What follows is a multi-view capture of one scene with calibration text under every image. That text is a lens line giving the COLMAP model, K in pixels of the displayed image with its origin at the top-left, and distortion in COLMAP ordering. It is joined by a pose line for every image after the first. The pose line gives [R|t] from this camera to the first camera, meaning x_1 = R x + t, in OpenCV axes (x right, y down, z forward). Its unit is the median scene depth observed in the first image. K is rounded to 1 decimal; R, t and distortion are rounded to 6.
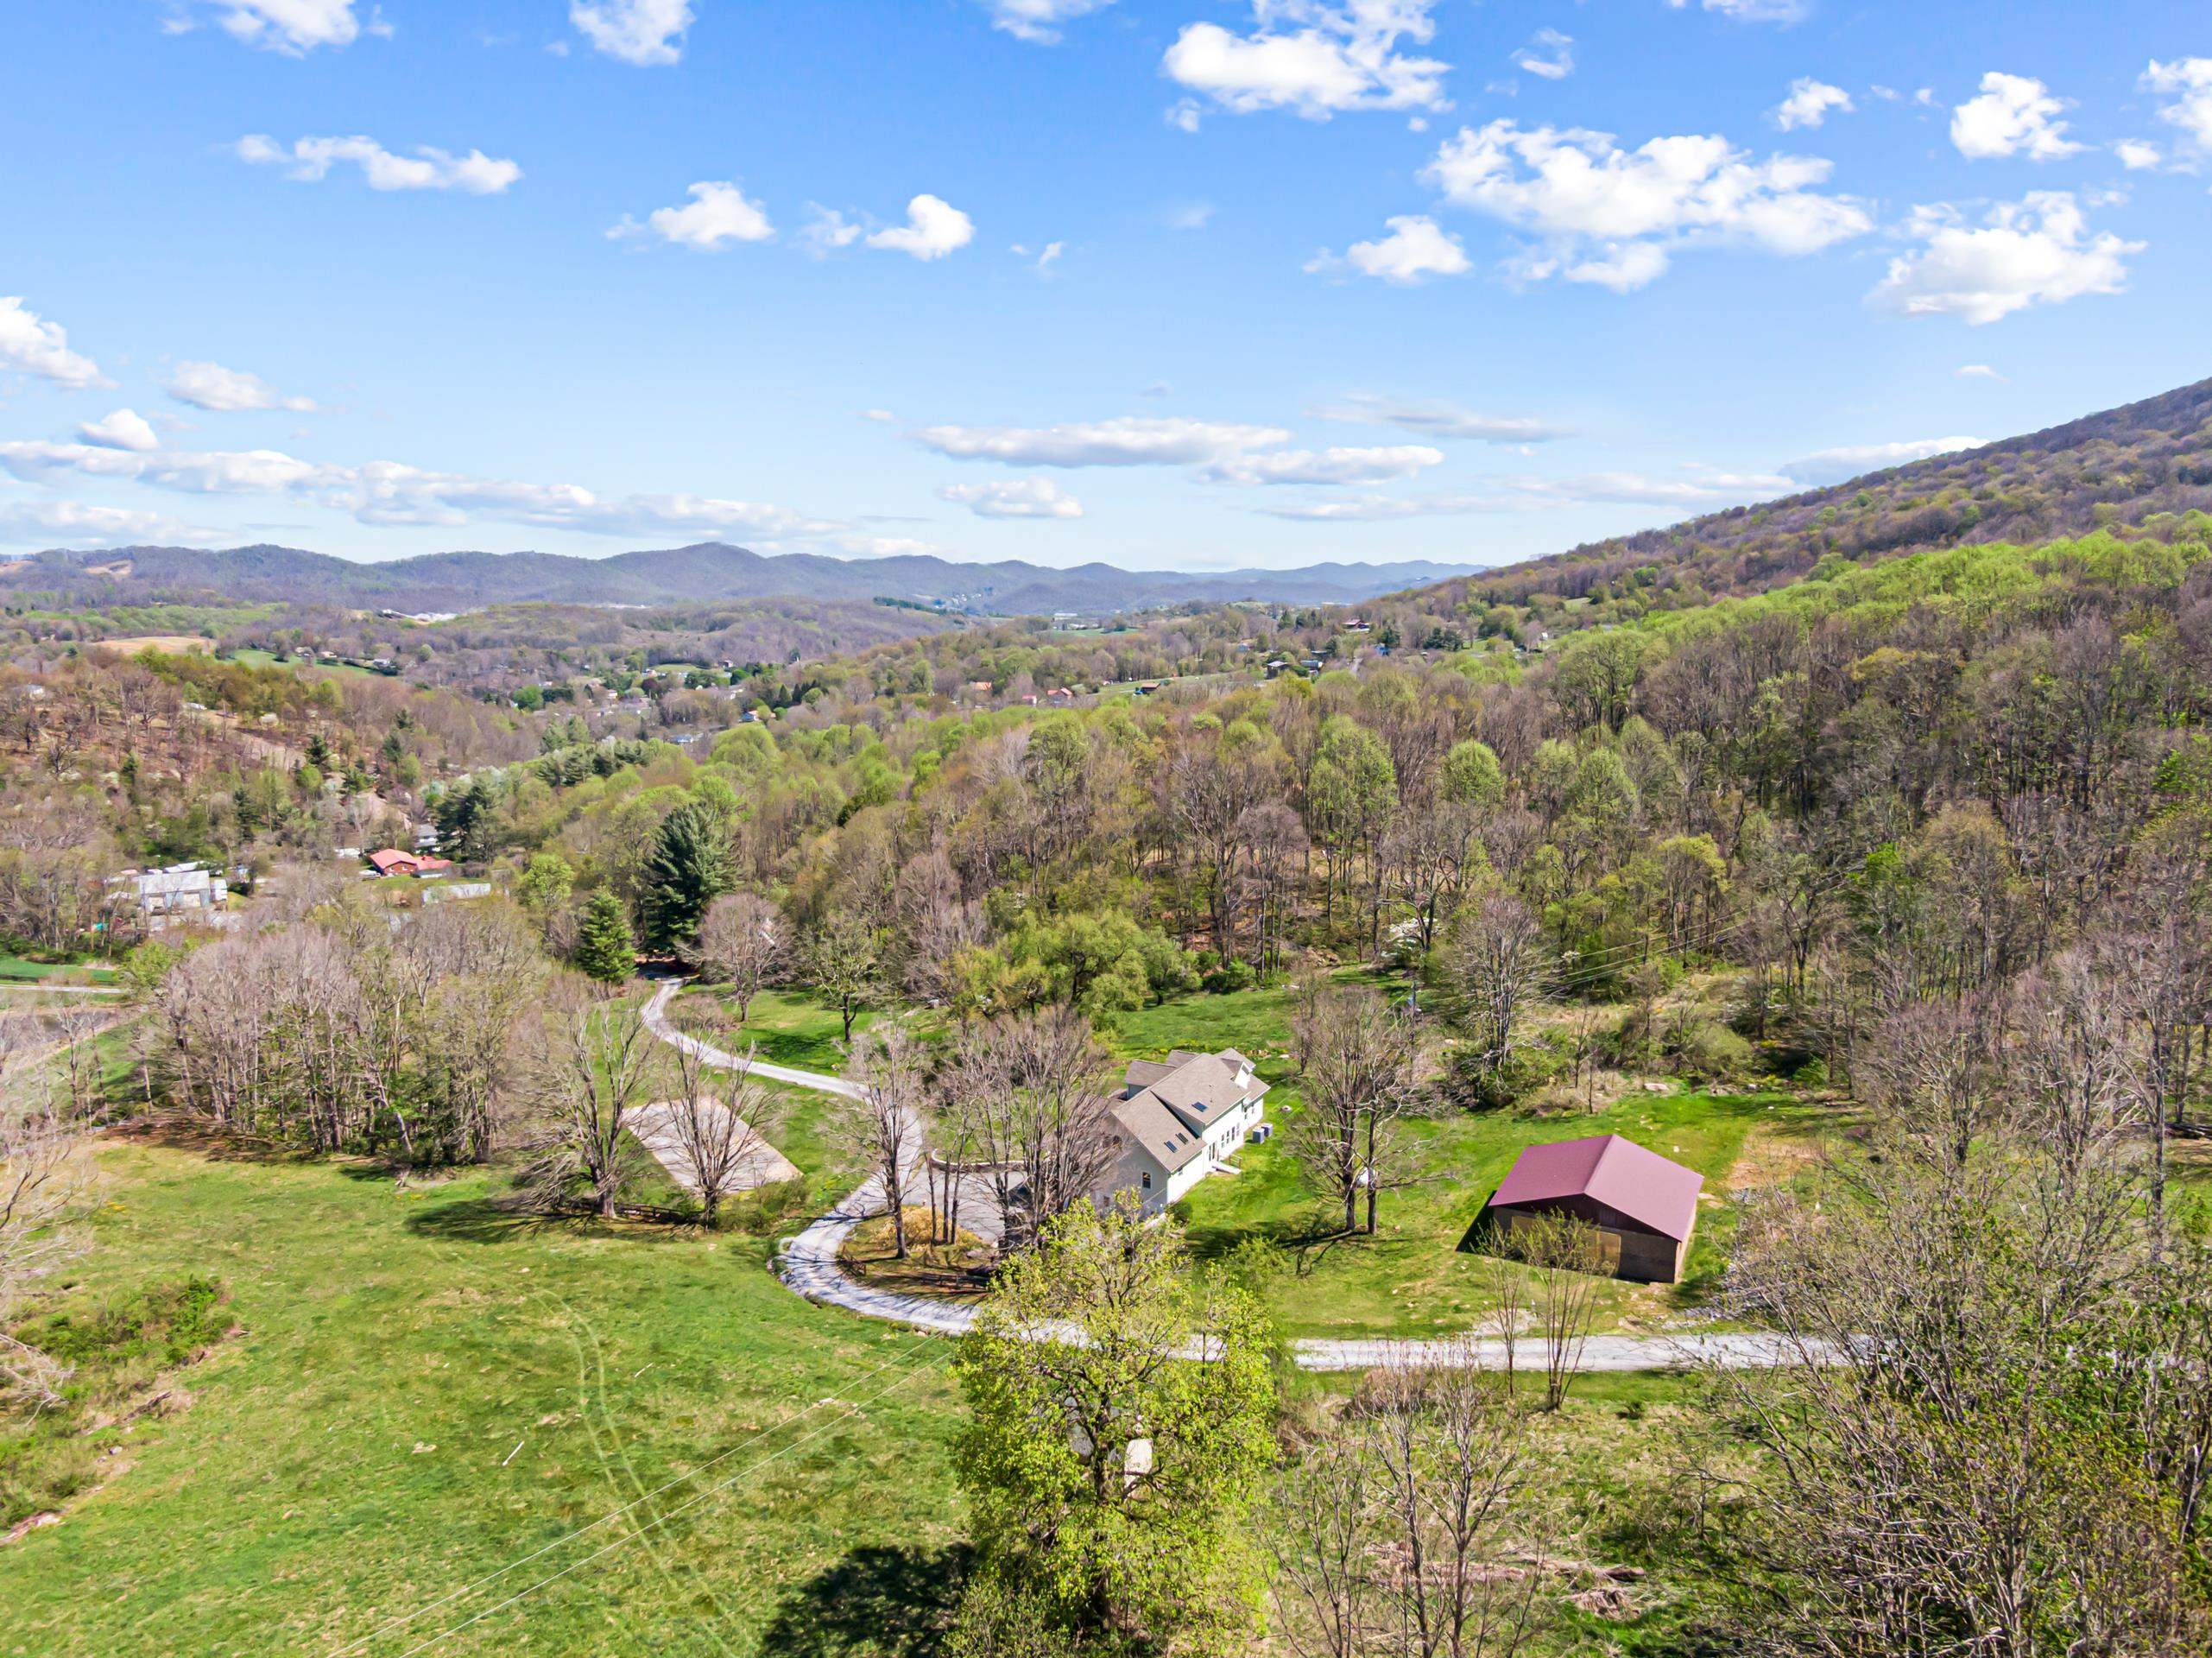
lens RADIAL K [[1581.6, 0, 1107.6], [0, 1581.6, 851.0], [0, 0, 1]] dist [0.034465, -0.049556]
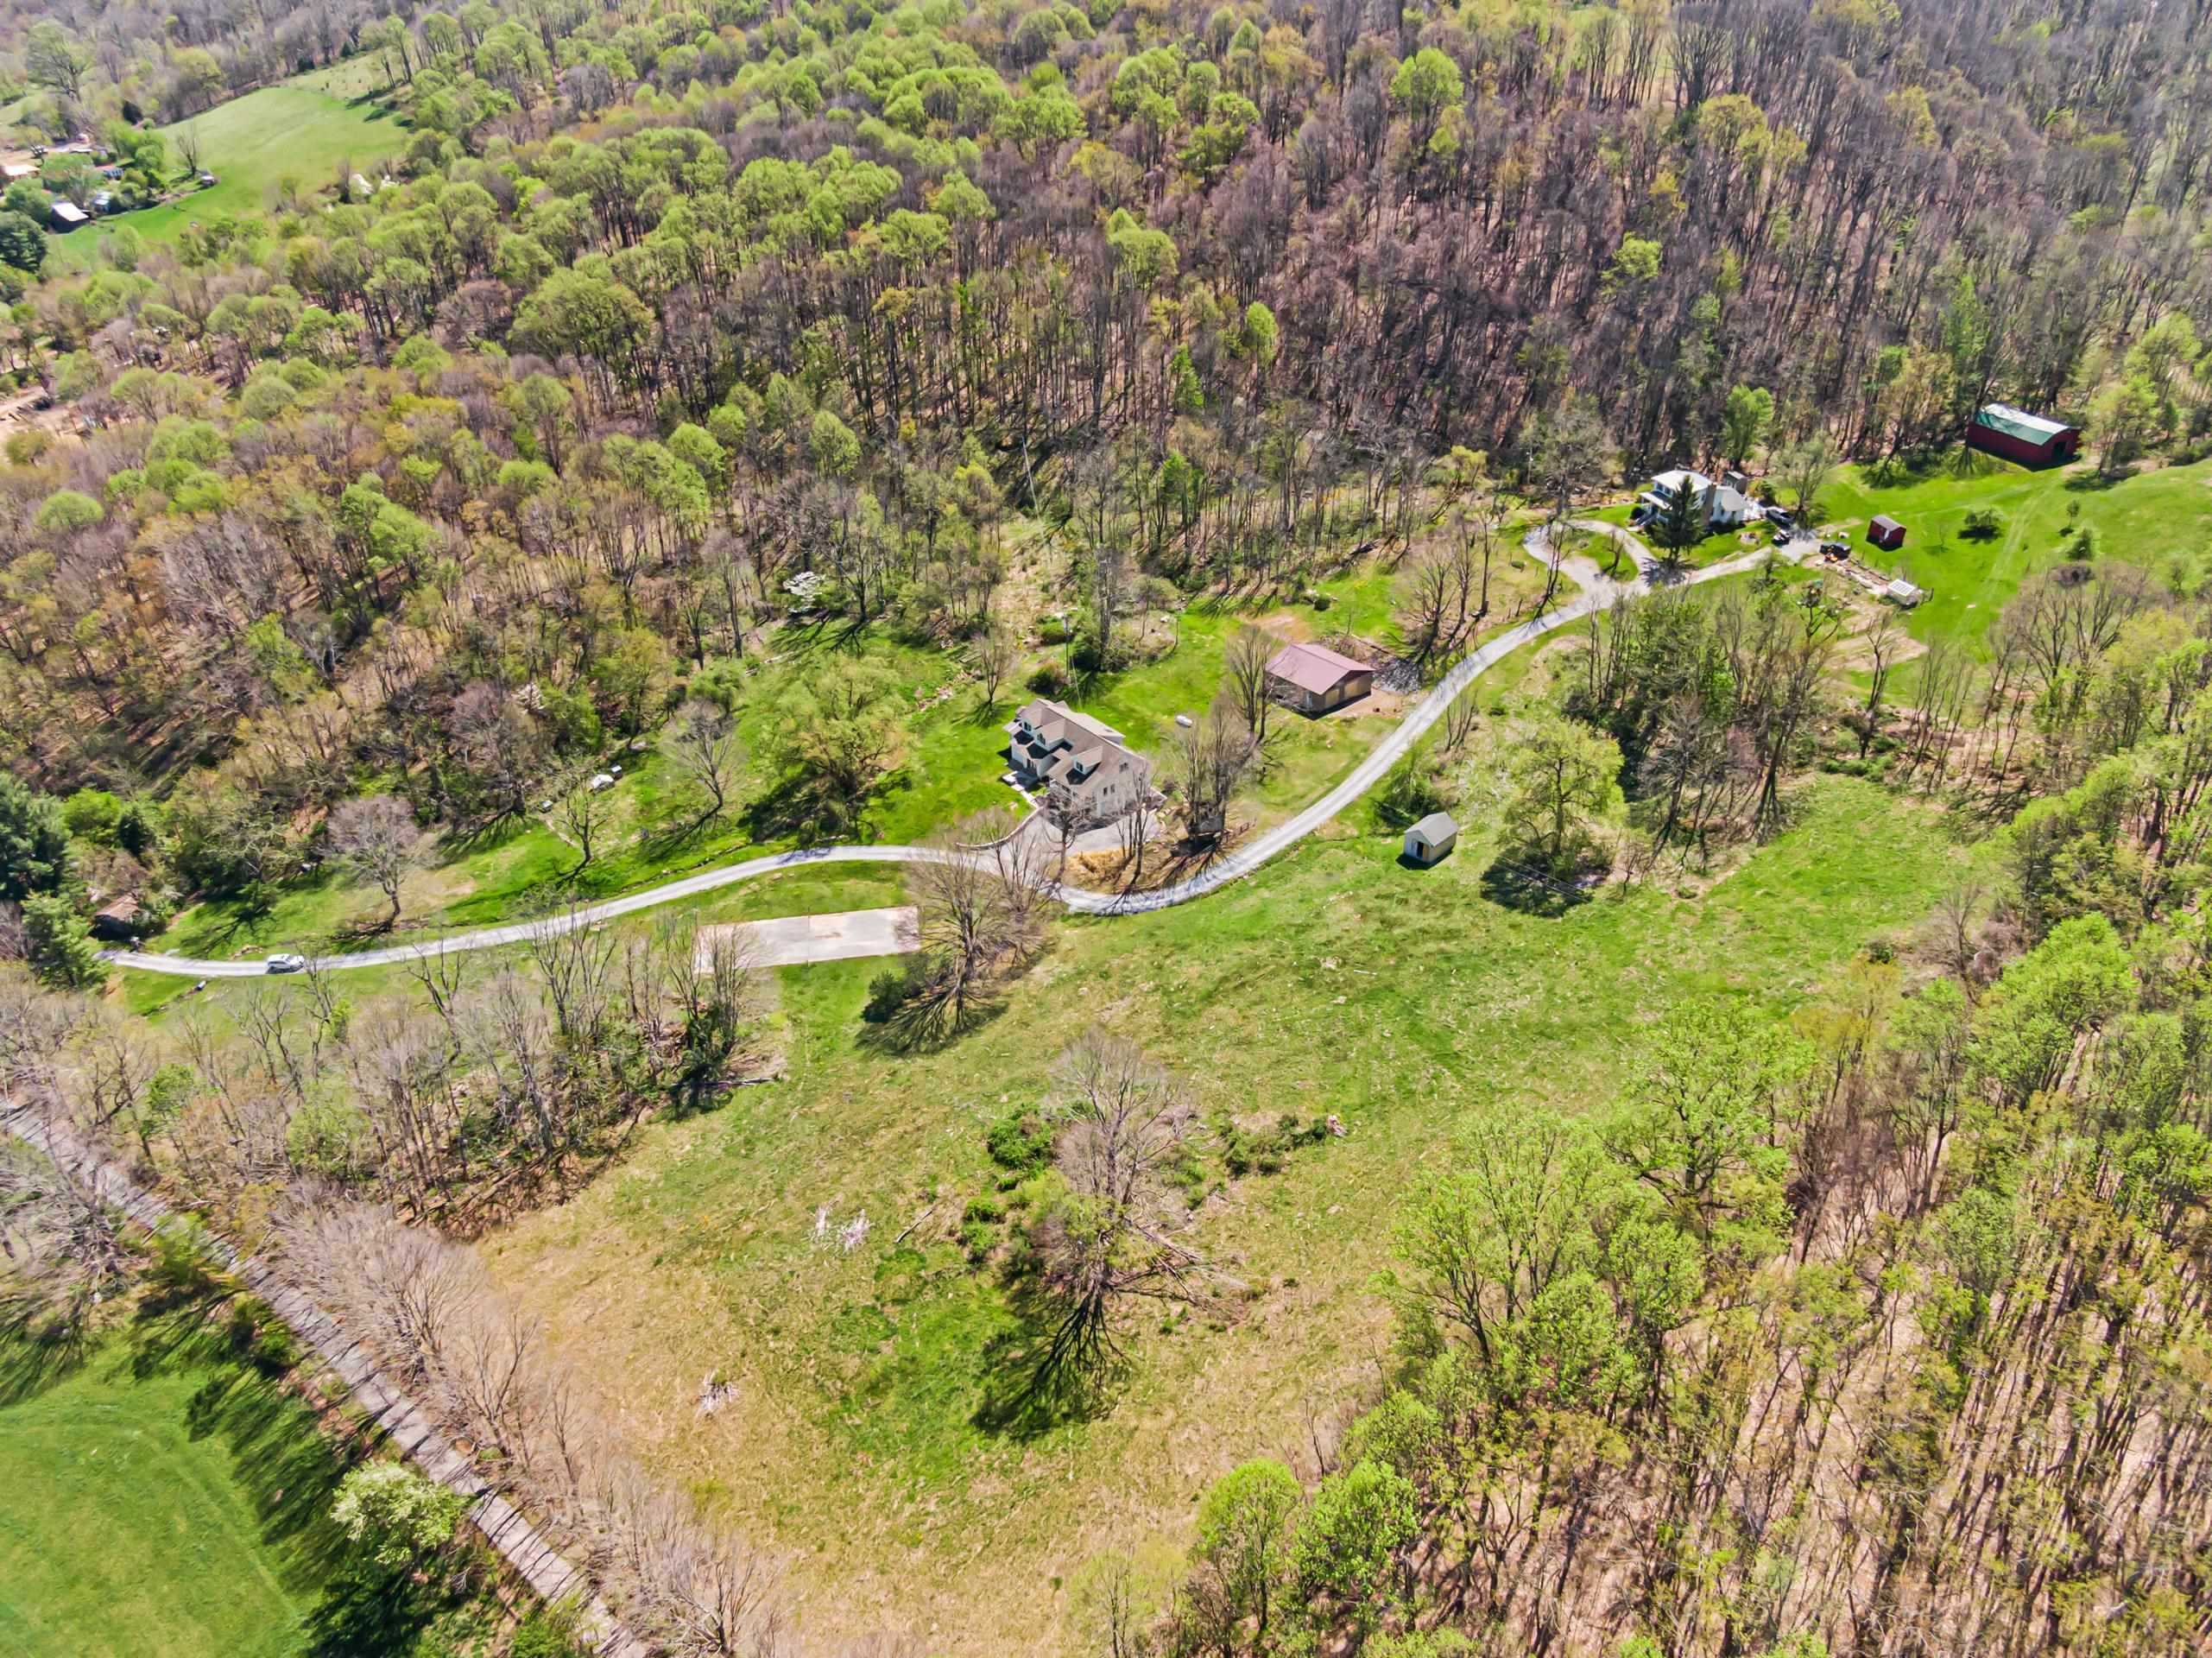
lens RADIAL K [[1581.6, 0, 1114.0], [0, 1581.6, 856.0], [0, 0, 1]] dist [0.034465, -0.049556]
pose [[0.385898, -0.500619, 0.774896, -1.289175], [0.170131, 0.864169, 0.473568, -0.512103], [-0.906718, -0.050915, 0.418652, 0.260516]]
